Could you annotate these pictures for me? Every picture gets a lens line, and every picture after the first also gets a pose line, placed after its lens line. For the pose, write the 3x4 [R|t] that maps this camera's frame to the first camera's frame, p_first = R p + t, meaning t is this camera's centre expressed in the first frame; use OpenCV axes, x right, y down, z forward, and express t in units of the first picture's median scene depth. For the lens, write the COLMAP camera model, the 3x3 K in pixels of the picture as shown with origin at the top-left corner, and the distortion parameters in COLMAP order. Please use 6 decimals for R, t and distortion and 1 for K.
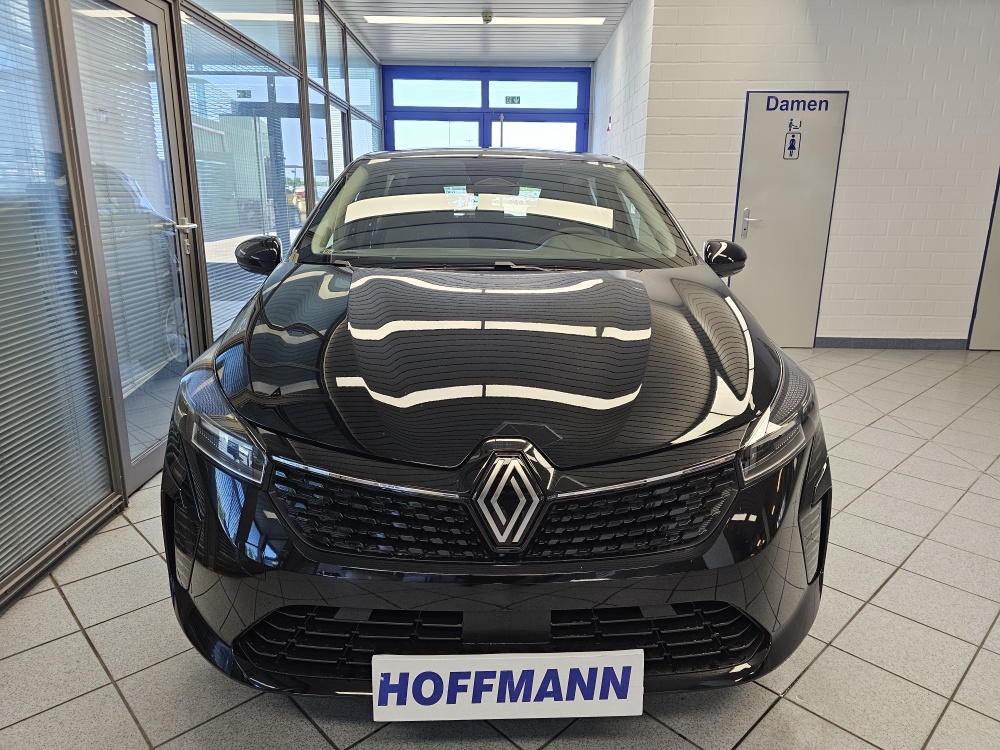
lens RADIAL K [[657.8, 0, 500.3], [0, 657.8, 380.0], [0, 0, 1]] dist [0.087397, -0.094191]
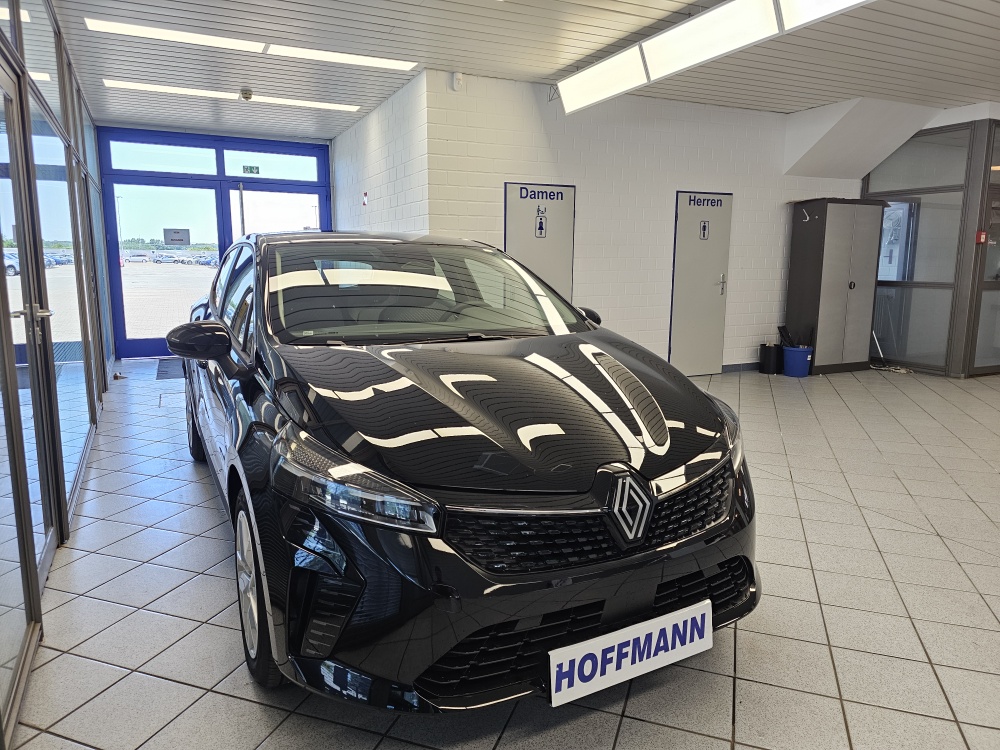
lens RADIAL K [[680.9, 0, 495.7], [0, 680.9, 373.2], [0, 0, 1]] dist [0.026143, -0.004068]
pose [[0.892347, -0.080642, 0.444087, -0.785930], [0.125287, 0.989499, -0.072068, -0.022975], [-0.433612, 0.119949, 0.893081, -0.157971]]
